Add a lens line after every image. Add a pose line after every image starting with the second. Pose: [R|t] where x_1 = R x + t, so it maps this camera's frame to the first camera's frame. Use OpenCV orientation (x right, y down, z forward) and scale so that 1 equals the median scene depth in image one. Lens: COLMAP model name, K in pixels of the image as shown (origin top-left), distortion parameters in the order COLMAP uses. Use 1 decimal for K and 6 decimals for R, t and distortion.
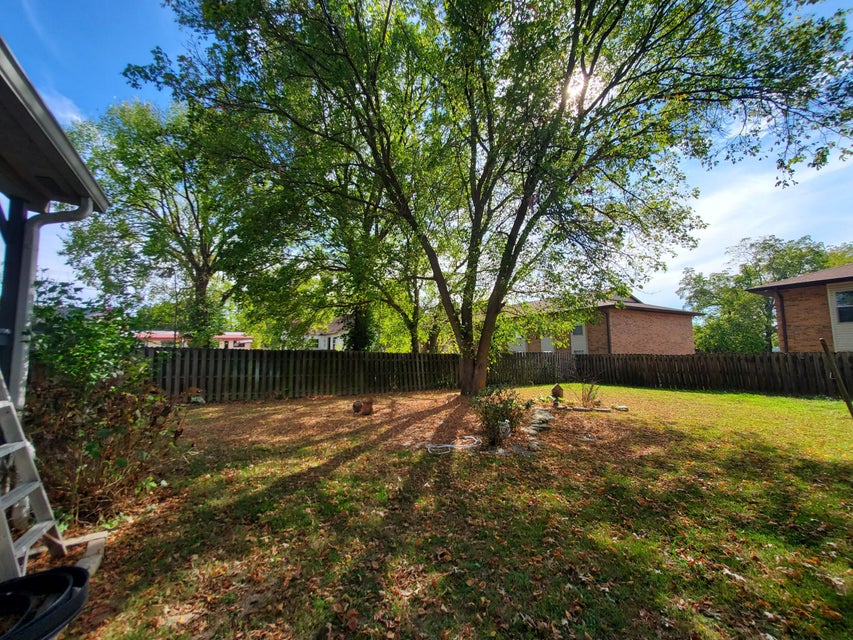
lens RADIAL K [[340.6, 0, 428.6], [0, 340.6, 320.9], [0, 0, 1]] dist [-0.000077, 0.001639]
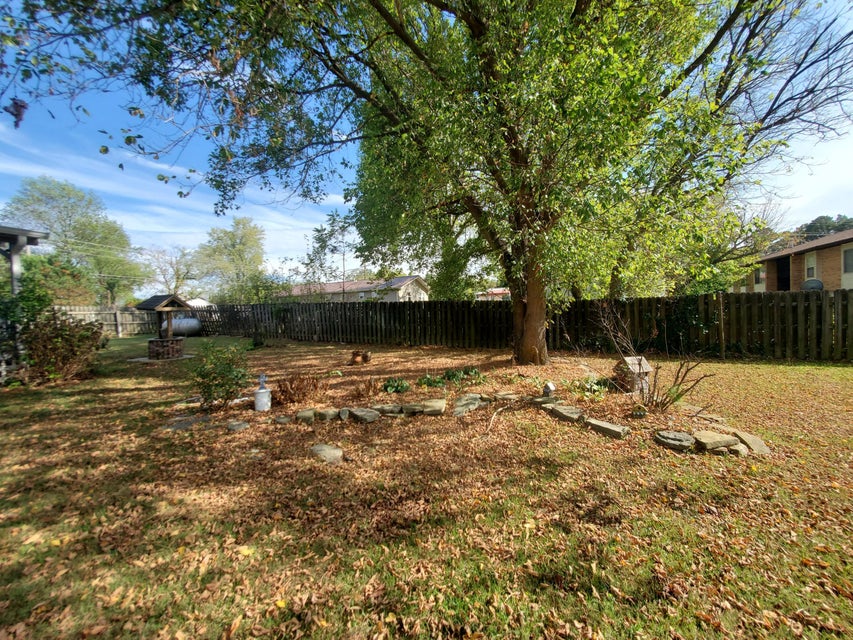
lens RADIAL K [[340.6, 0, 426.6], [0, 340.6, 316.9], [0, 0, 1]] dist [-0.000077, 0.001639]
pose [[0.520925, 0.009343, -0.853551, 0.532261], [0.111416, 0.990642, 0.078841, 0.049920], [0.846300, -0.136169, 0.515009, 0.452962]]
